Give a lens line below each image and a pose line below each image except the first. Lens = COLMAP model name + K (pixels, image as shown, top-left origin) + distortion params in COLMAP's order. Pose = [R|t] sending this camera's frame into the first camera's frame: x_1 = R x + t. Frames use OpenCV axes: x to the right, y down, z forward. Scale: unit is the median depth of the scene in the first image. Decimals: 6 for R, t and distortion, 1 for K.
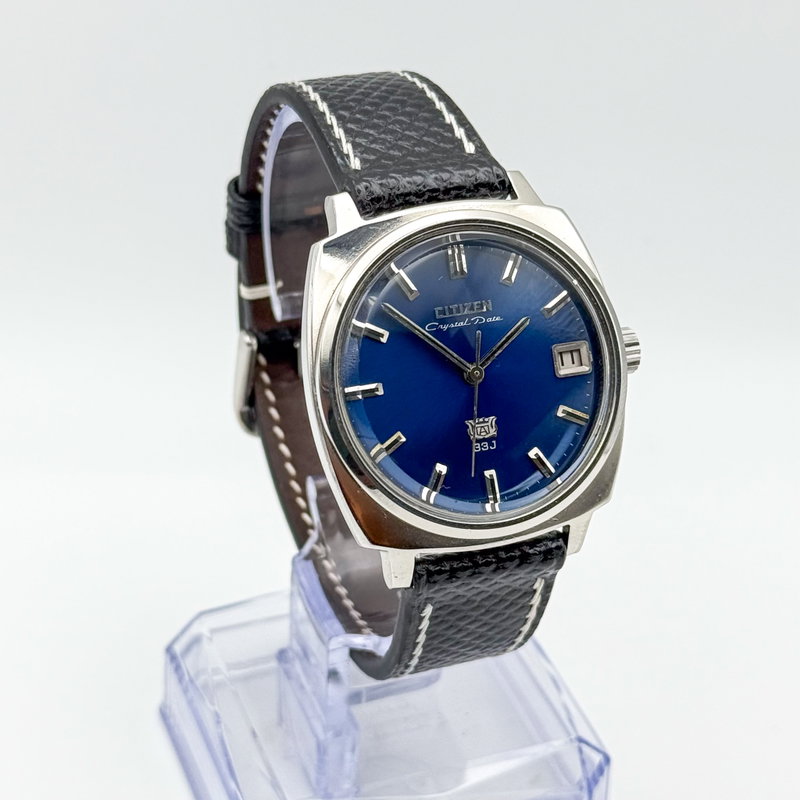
lens RADIAL K [[2105.9, 0, 400.0], [0, 2105.9, 400.0], [0, 0, 1]] dist [0.644029, -18.797725]
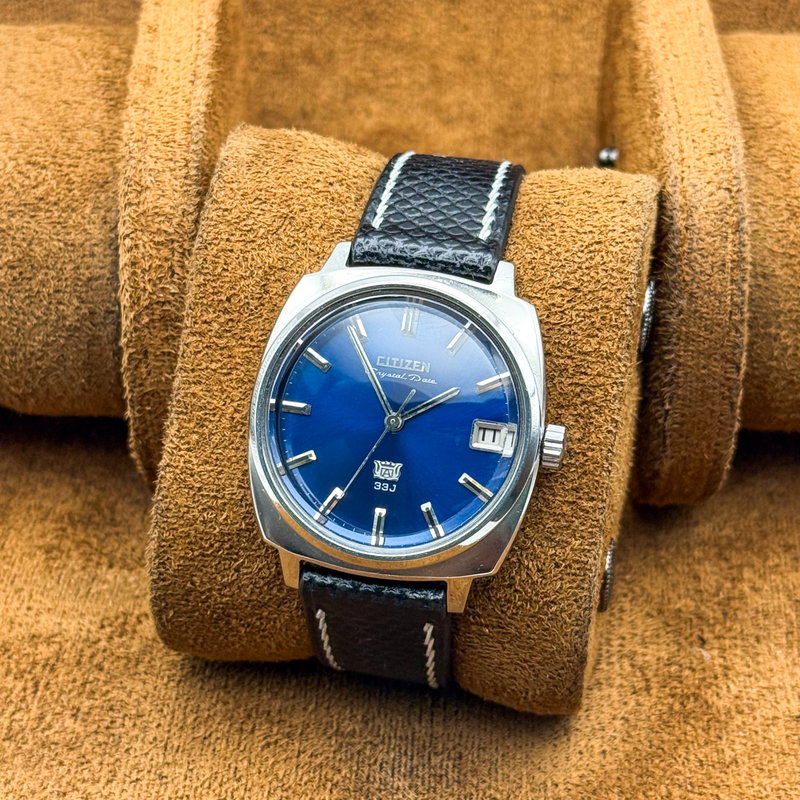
lens RADIAL K [[2105.9, 0, 400.0], [0, 2105.9, 400.0], [0, 0, 1]] dist [0.644029, -18.797725]
pose [[0.841296, 0.255891, -0.476173, 0.558568], [-0.288291, 0.957529, 0.005218, -0.029812], [0.457284, 0.132887, 0.879336, 0.018679]]
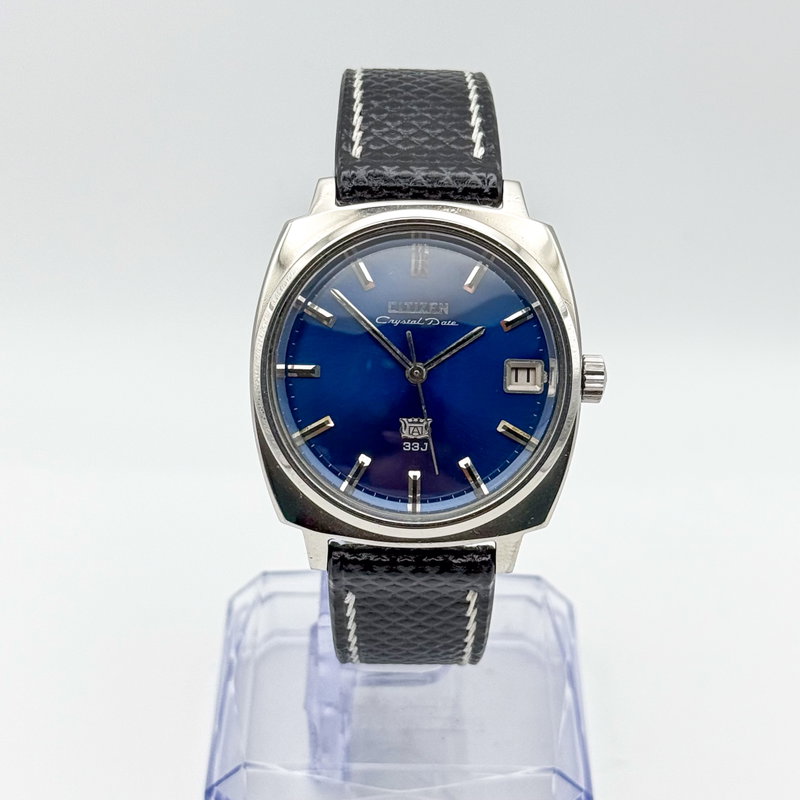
lens RADIAL K [[2105.9, 0, 400.0], [0, 2105.9, 400.0], [0, 0, 1]] dist [0.644029, -18.797725]
pose [[0.931607, 0.169524, -0.321511, 0.347143], [-0.171216, 0.984960, 0.023231, -0.021583], [0.320614, 0.033405, 0.946621, 0.049662]]
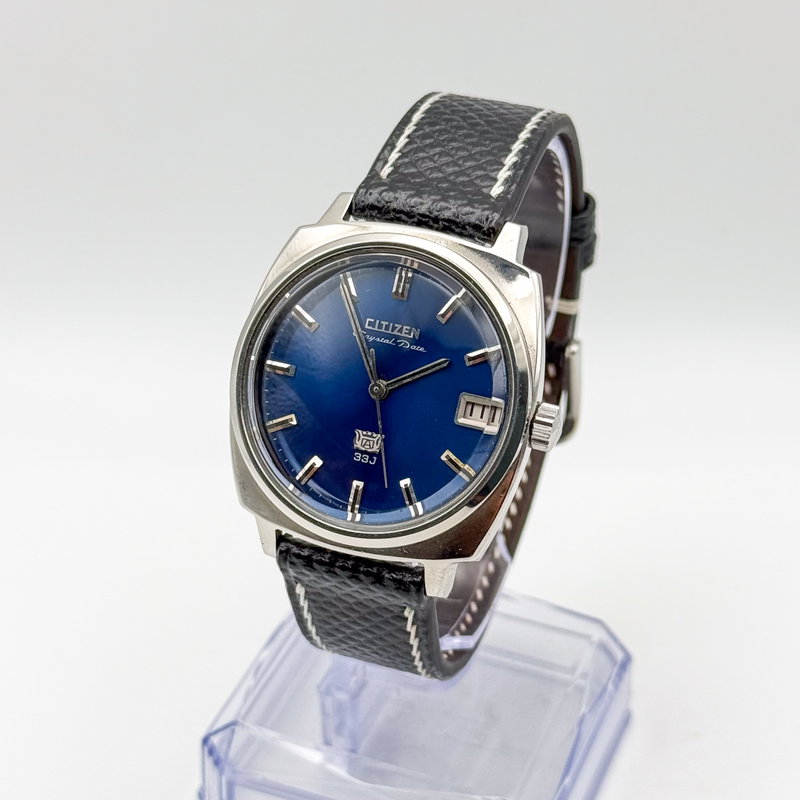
lens RADIAL K [[2105.9, 0, 400.0], [0, 2105.9, 400.0], [0, 0, 1]] dist [0.644029, -18.797725]
pose [[0.743526, 0.332930, -0.579936, 0.640632], [-0.334657, 0.936092, 0.108335, -0.122606], [0.578942, 0.113530, 0.807427, 0.162969]]
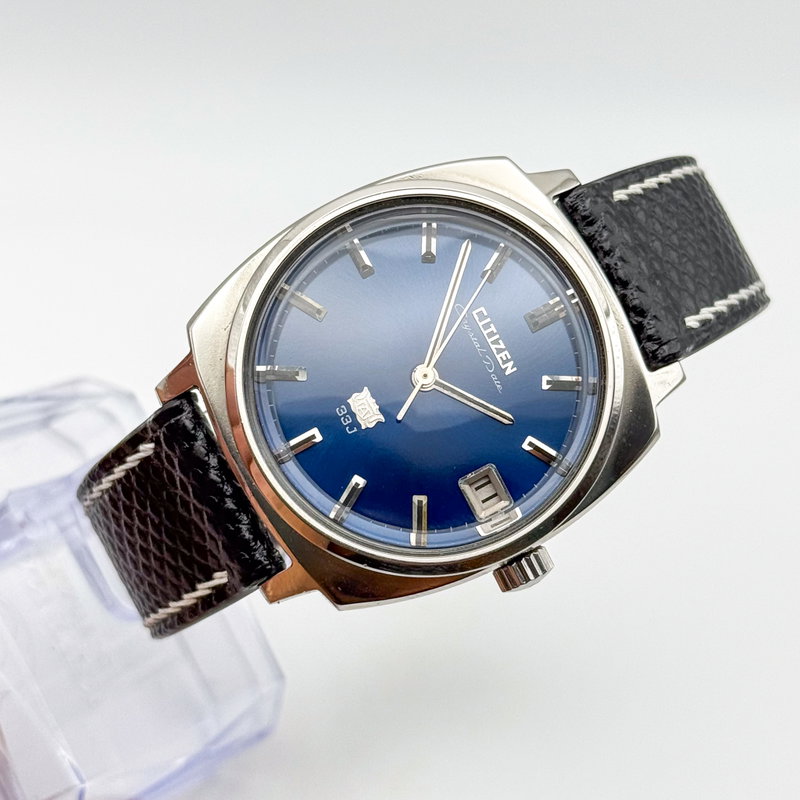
lens RADIAL K [[2105.9, 0, 400.0], [0, 2105.9, 400.0], [0, 0, 1]] dist [0.644029, -18.797725]
pose [[0.313127, 0.859394, -0.404219, 0.367288], [-0.942128, 0.334765, -0.018087, 0.014233], [0.119774, 0.386490, 0.914483, 0.246580]]
